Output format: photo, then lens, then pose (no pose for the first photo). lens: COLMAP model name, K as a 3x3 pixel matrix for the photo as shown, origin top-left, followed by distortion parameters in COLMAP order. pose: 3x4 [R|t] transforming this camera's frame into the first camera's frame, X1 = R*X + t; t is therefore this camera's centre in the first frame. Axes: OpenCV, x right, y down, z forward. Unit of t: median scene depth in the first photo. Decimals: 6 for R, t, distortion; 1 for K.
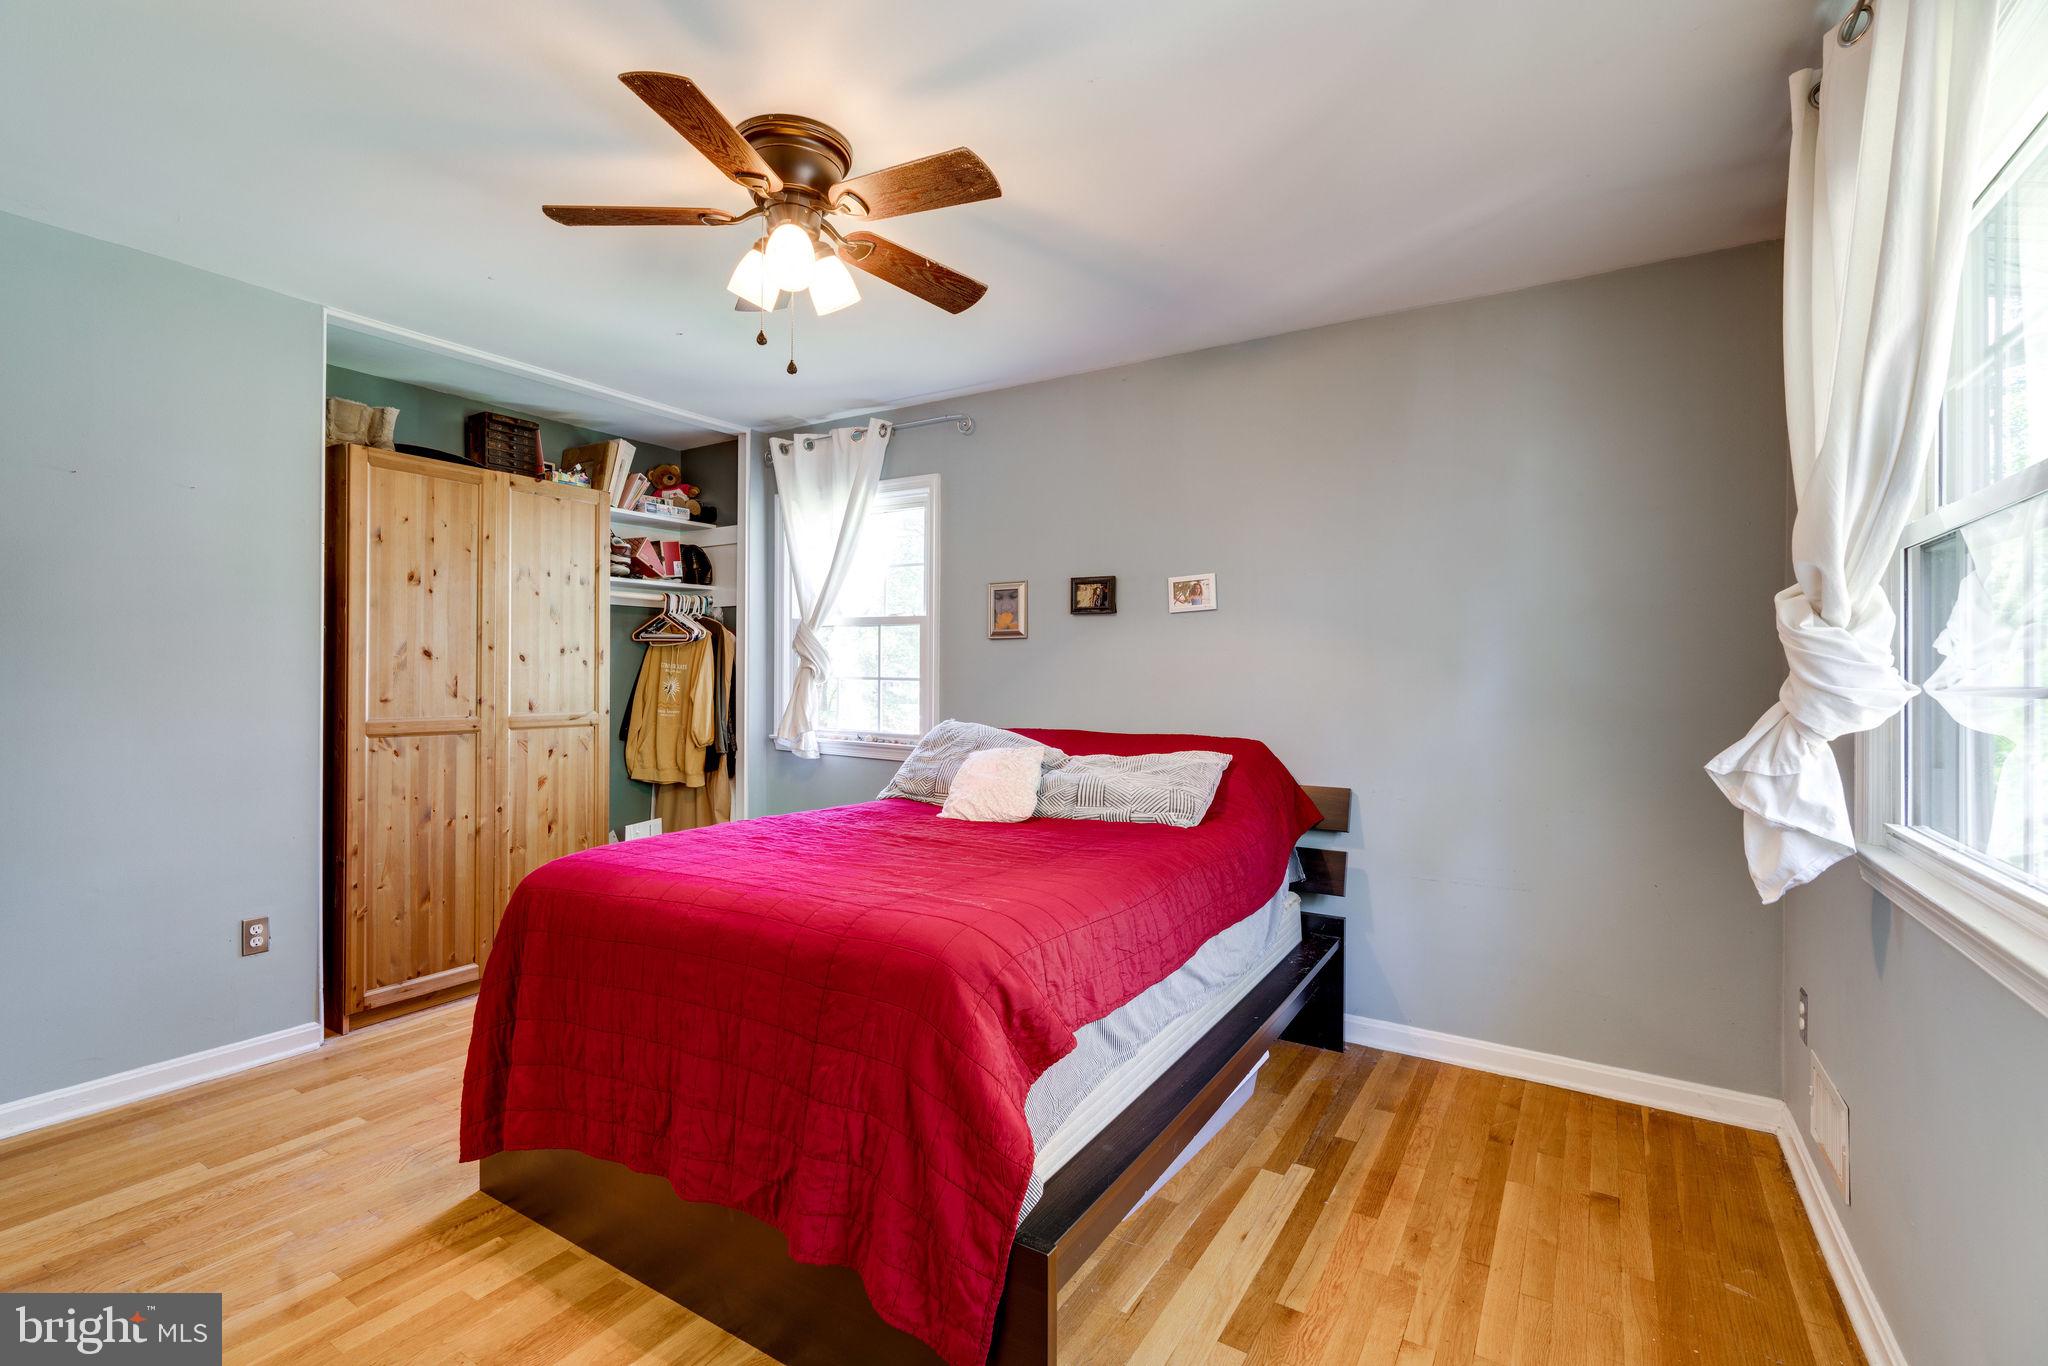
lens RADIAL K [[931.2, 0, 1021.5], [0, 931.2, 675.7], [0, 0, 1]] dist [-0.001756, 0.001890]
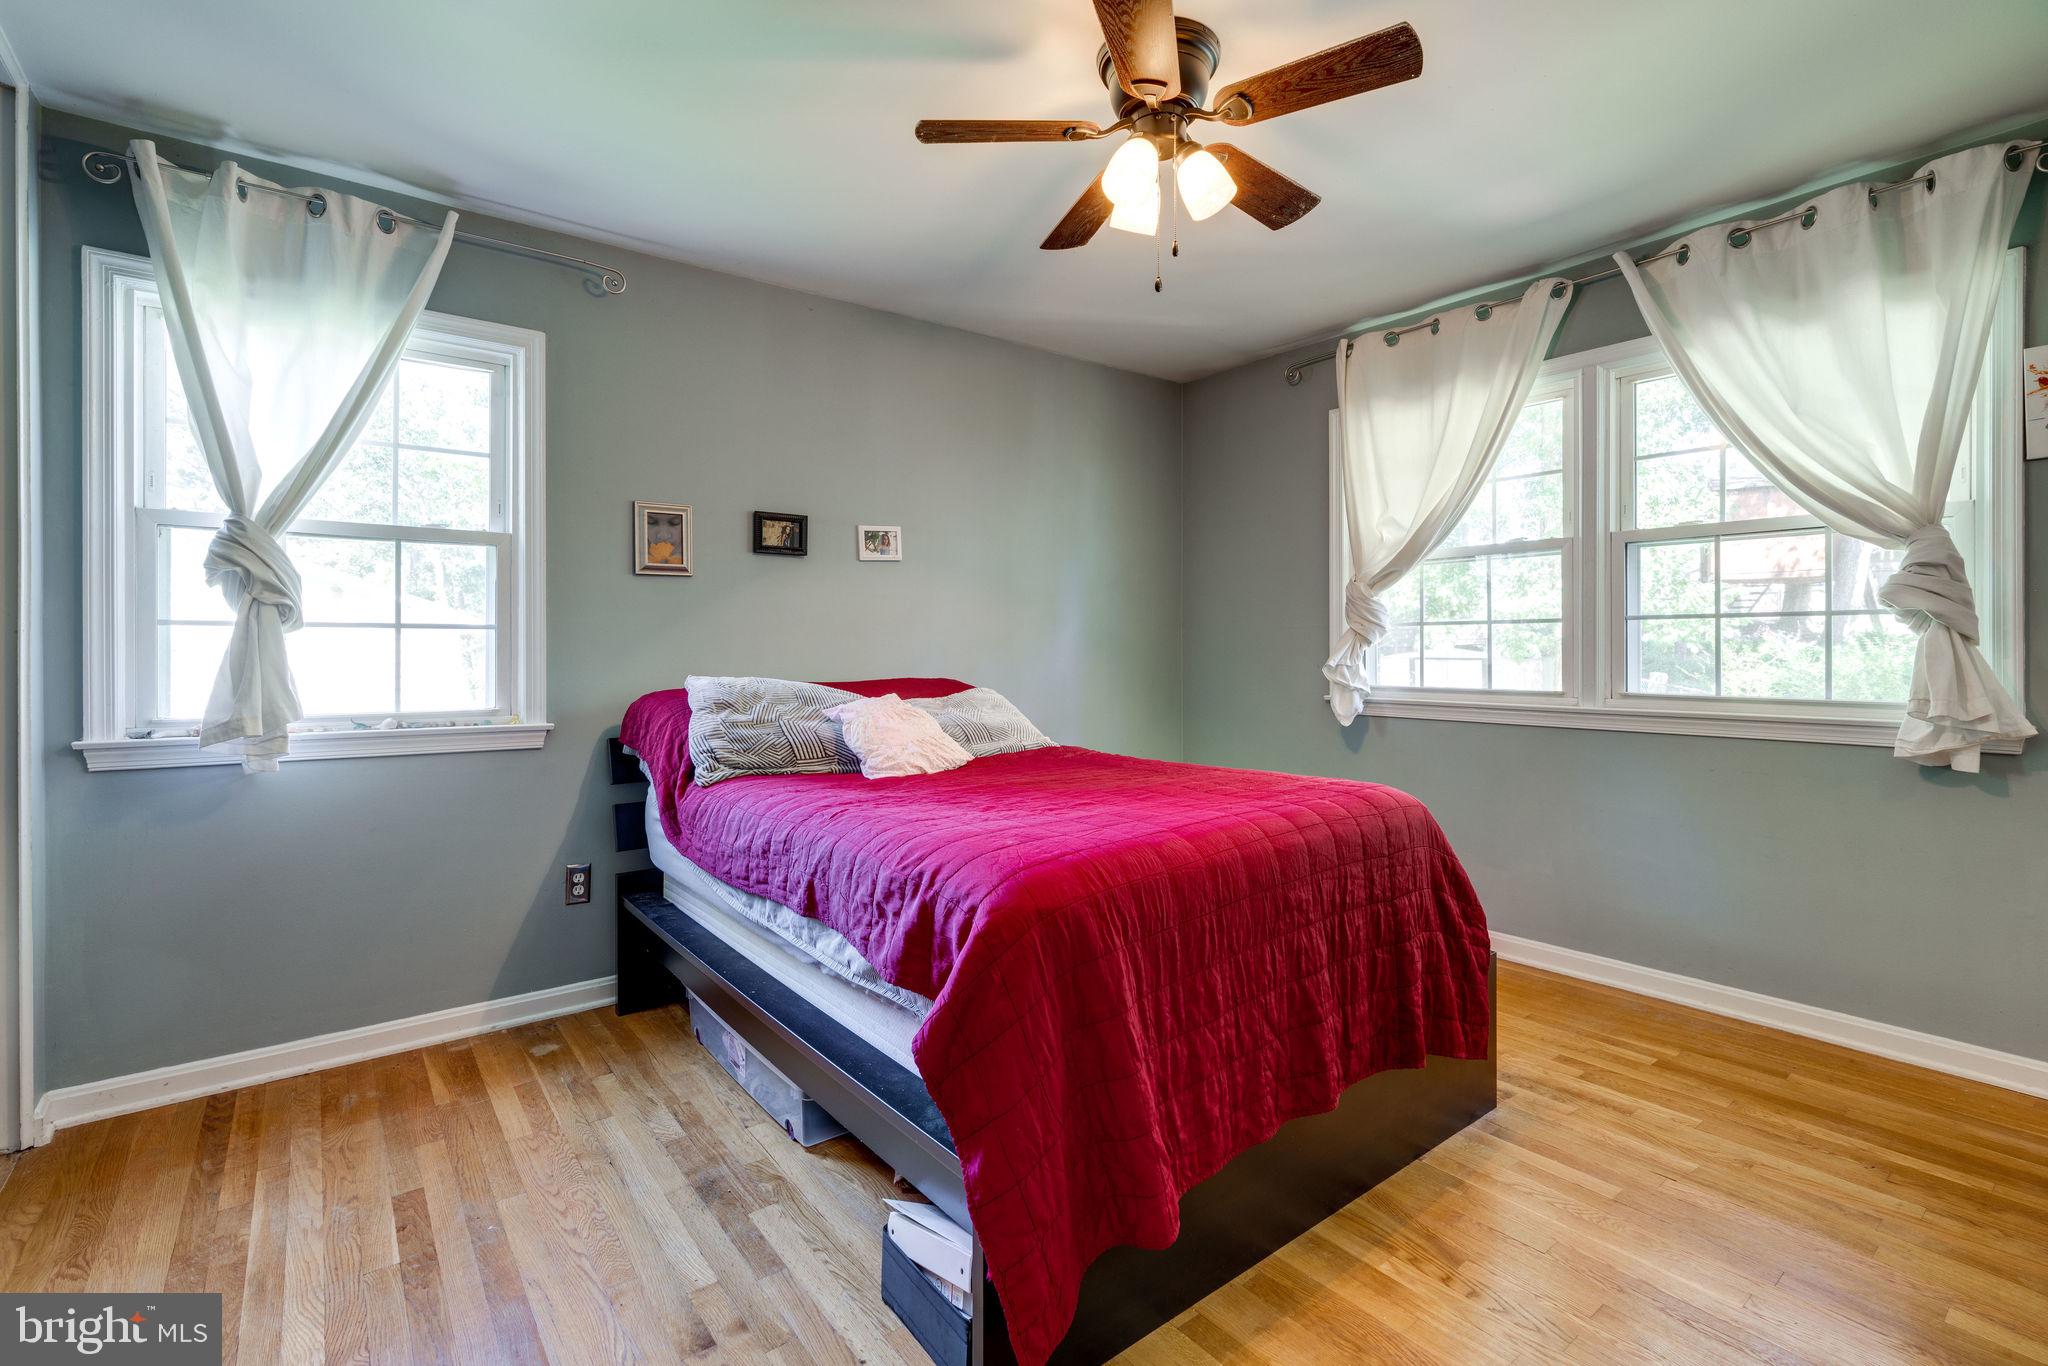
lens RADIAL K [[931.2, 0, 1024.0], [0, 931.2, 648.5], [0, 0, 1]] dist [-0.001756, 0.001890]
pose [[0.336819, -0.012686, 0.941484, -0.735194], [0.009939, 0.999901, 0.009917, 0.019862], [-0.941517, 0.006017, 0.336912, 0.496061]]
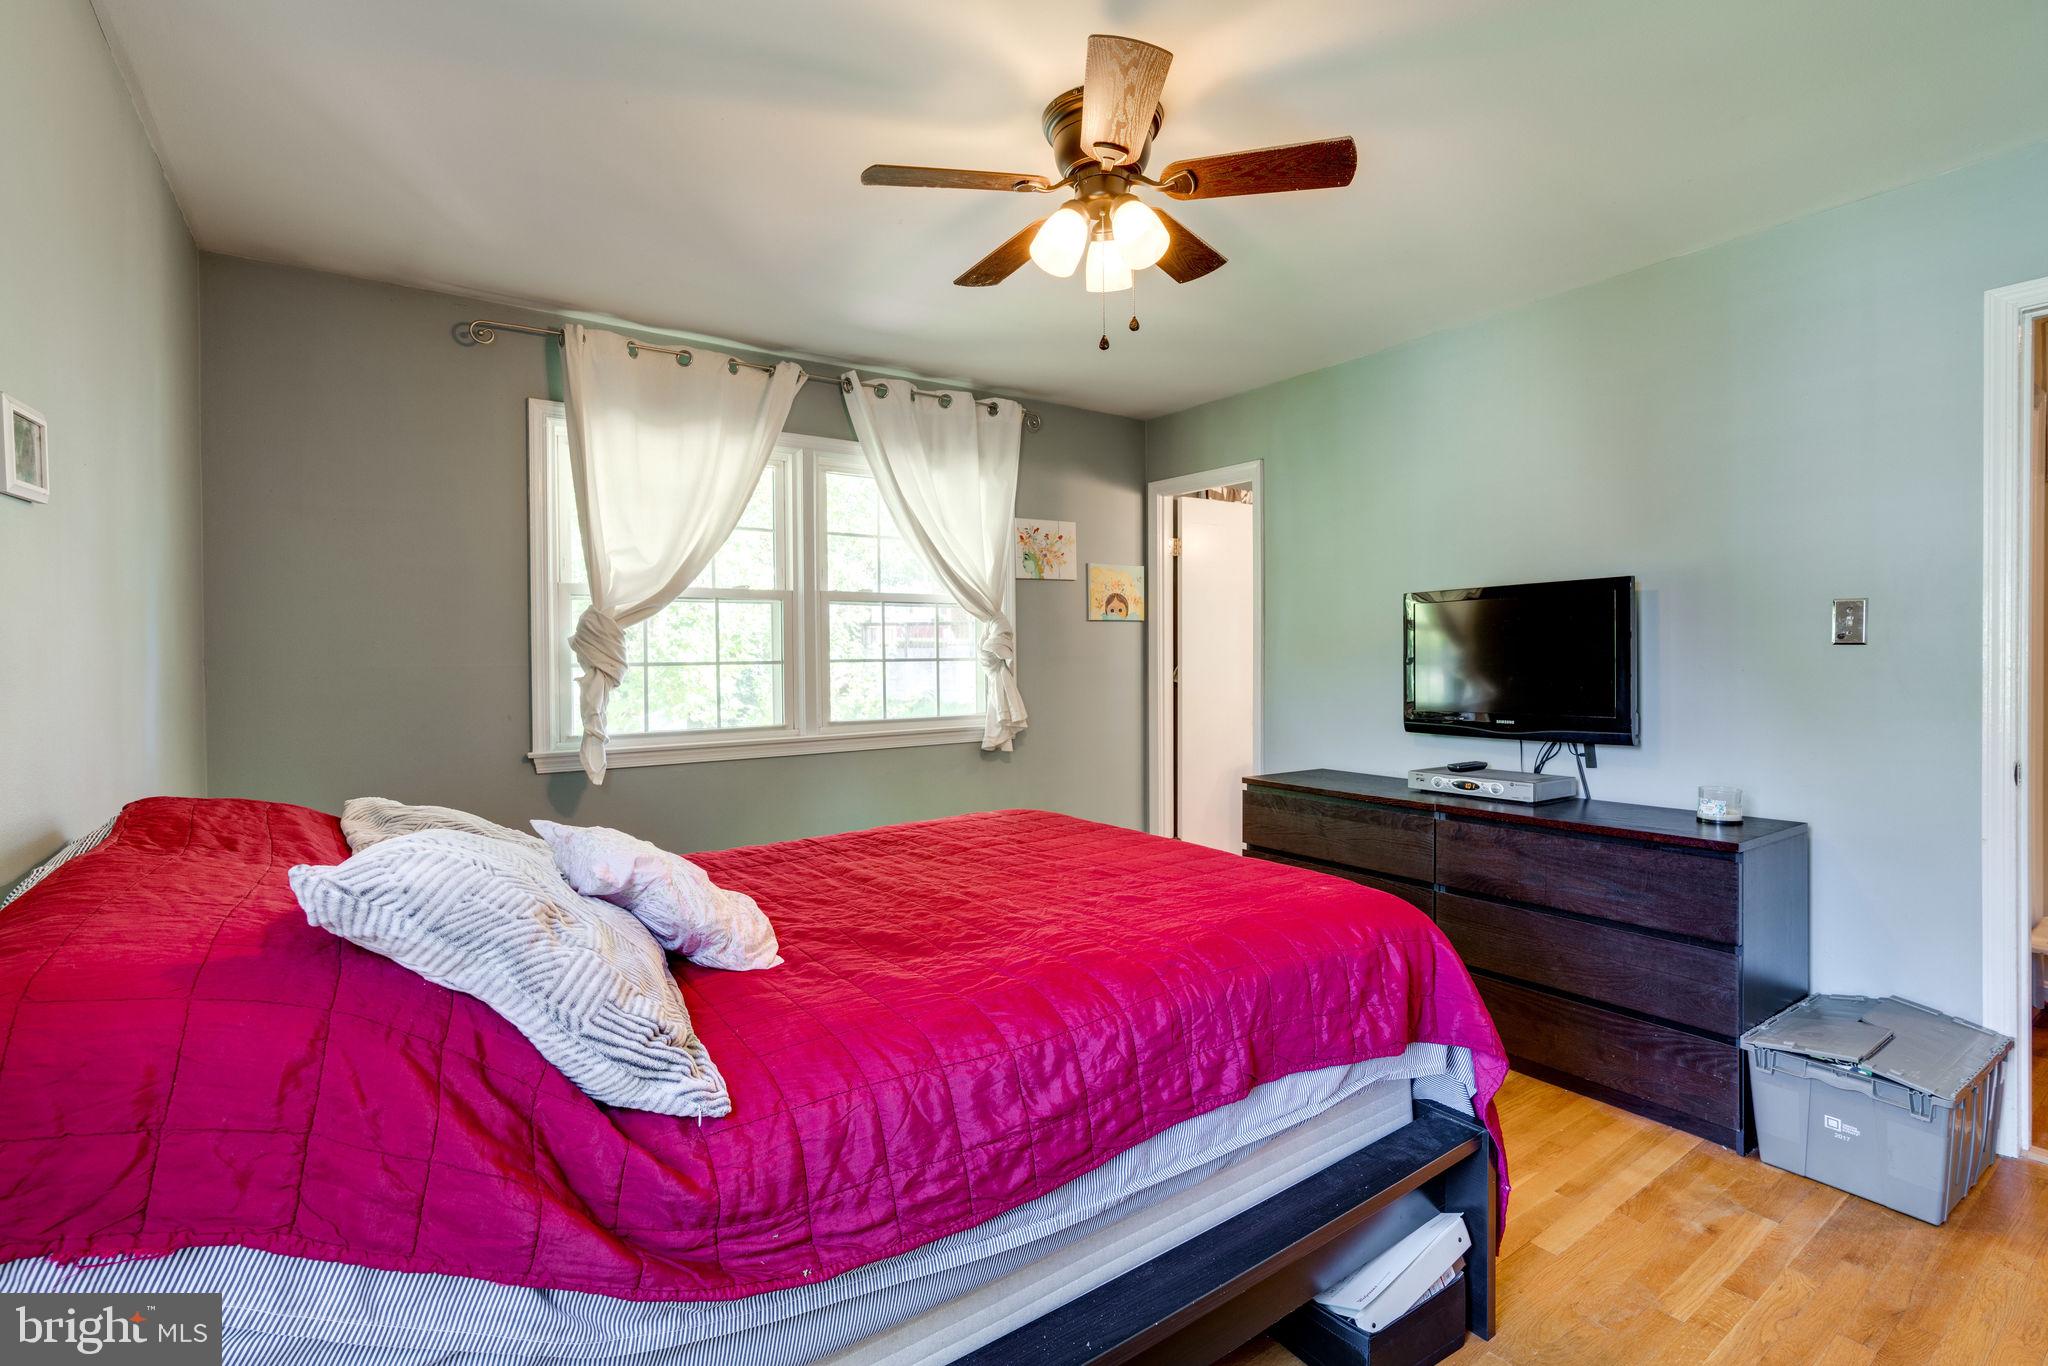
lens RADIAL K [[931.2, 0, 1020.0], [0, 931.2, 672.2], [0, 0, 1]] dist [-0.001756, 0.001890]
pose [[-0.923315, -0.004321, 0.384020, -0.334274], [0.004629, 0.999739, 0.022380, -0.005208], [-0.384016, 0.022441, -0.923054, 1.185356]]
